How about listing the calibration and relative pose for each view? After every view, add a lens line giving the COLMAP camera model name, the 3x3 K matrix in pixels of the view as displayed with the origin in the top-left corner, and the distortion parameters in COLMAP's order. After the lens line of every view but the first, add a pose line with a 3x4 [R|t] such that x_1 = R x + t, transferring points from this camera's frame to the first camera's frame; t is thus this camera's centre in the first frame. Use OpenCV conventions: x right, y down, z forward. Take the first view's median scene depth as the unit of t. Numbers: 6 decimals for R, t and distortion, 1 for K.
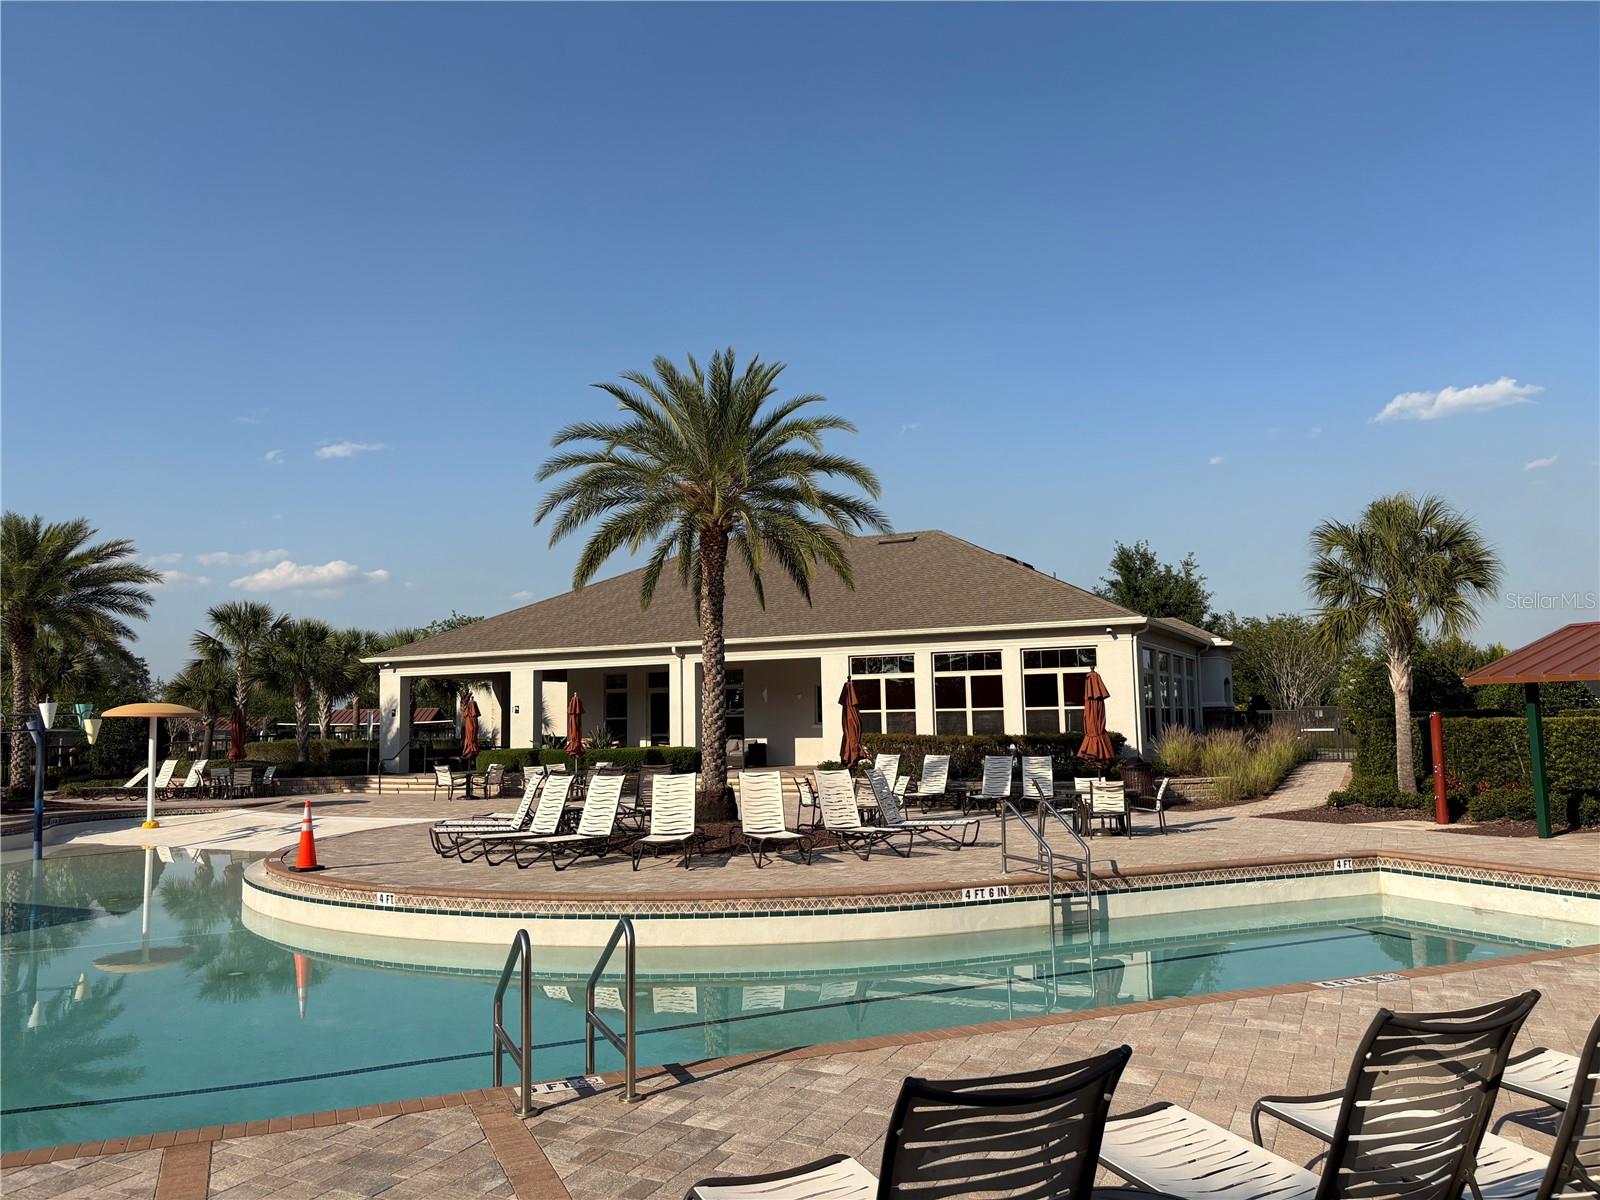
lens RADIAL K [[1224.7, 0, 810.1], [0, 1224.7, 622.3], [0, 0, 1]] dist [0.045834, -0.044339]
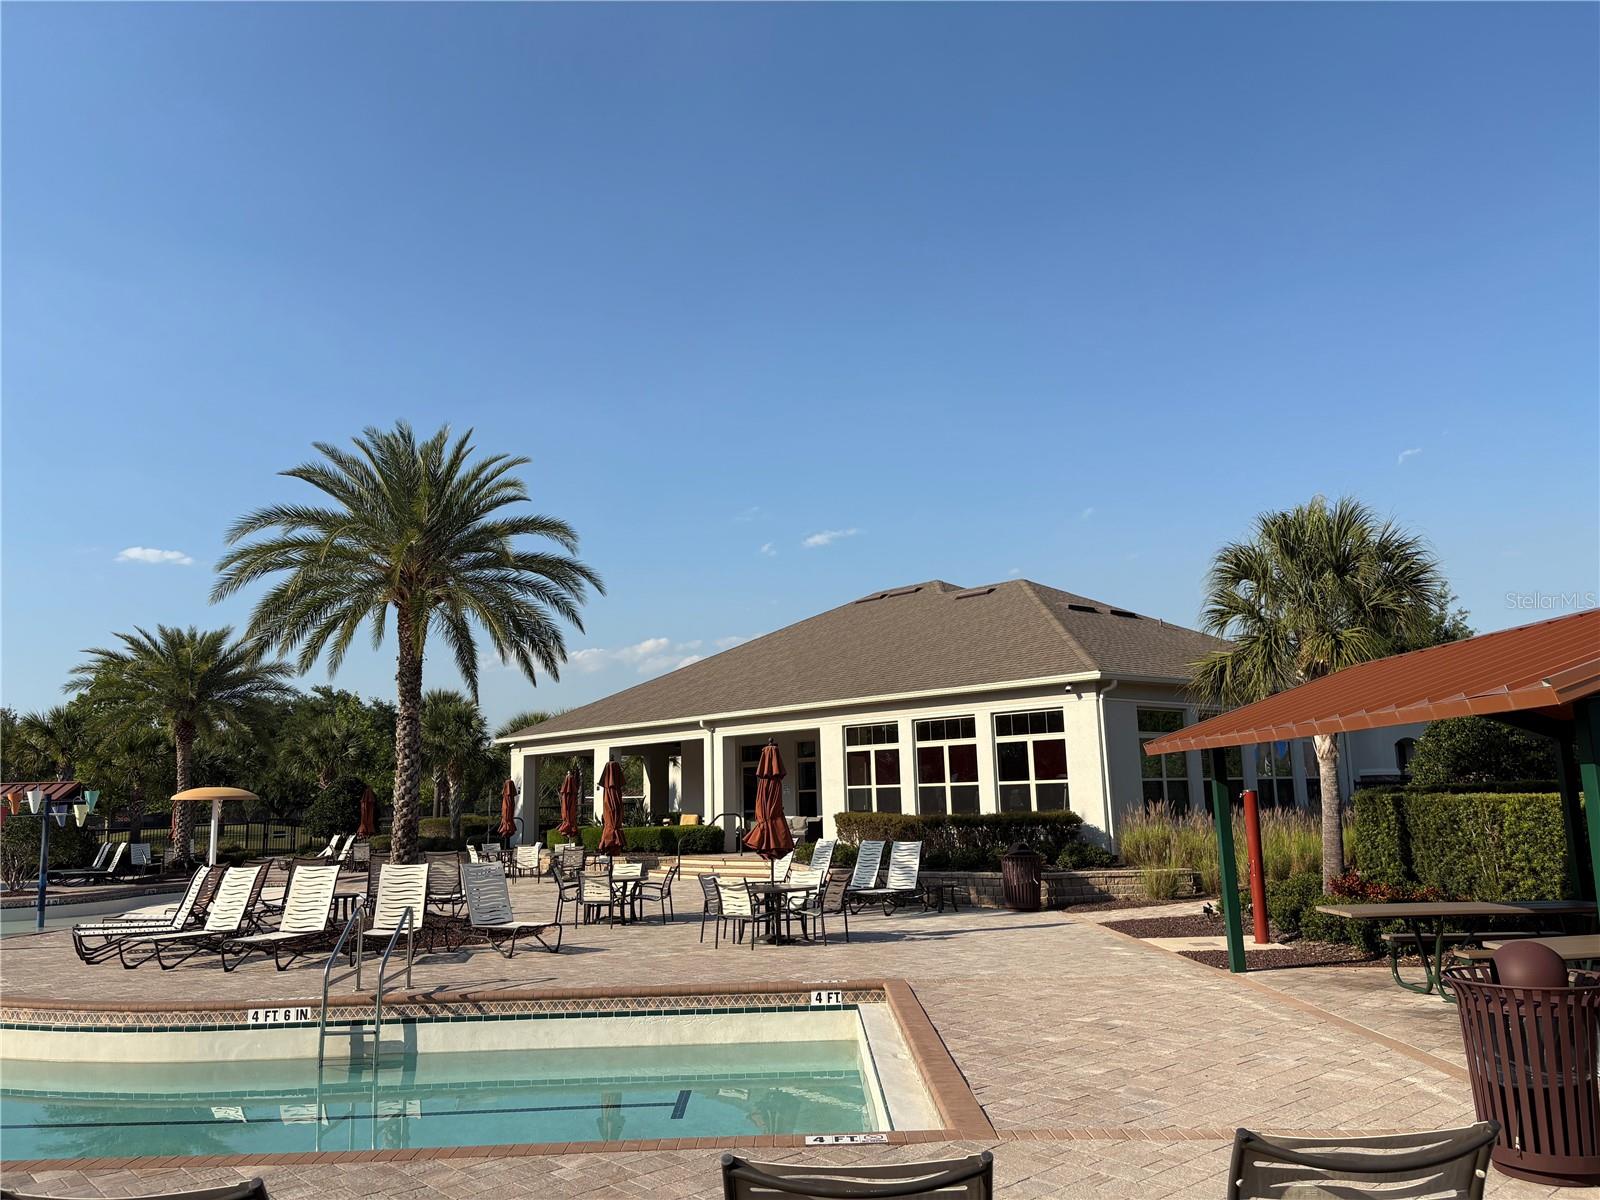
lens RADIAL K [[1224.7, 0, 794.9], [0, 1224.7, 605.1], [0, 0, 1]] dist [0.045834, -0.044339]
pose [[0.924252, -0.064754, -0.376251, 0.359749], [0.039099, 0.996384, -0.075434, 0.005259], [0.379775, 0.055009, 0.923442, 0.137646]]
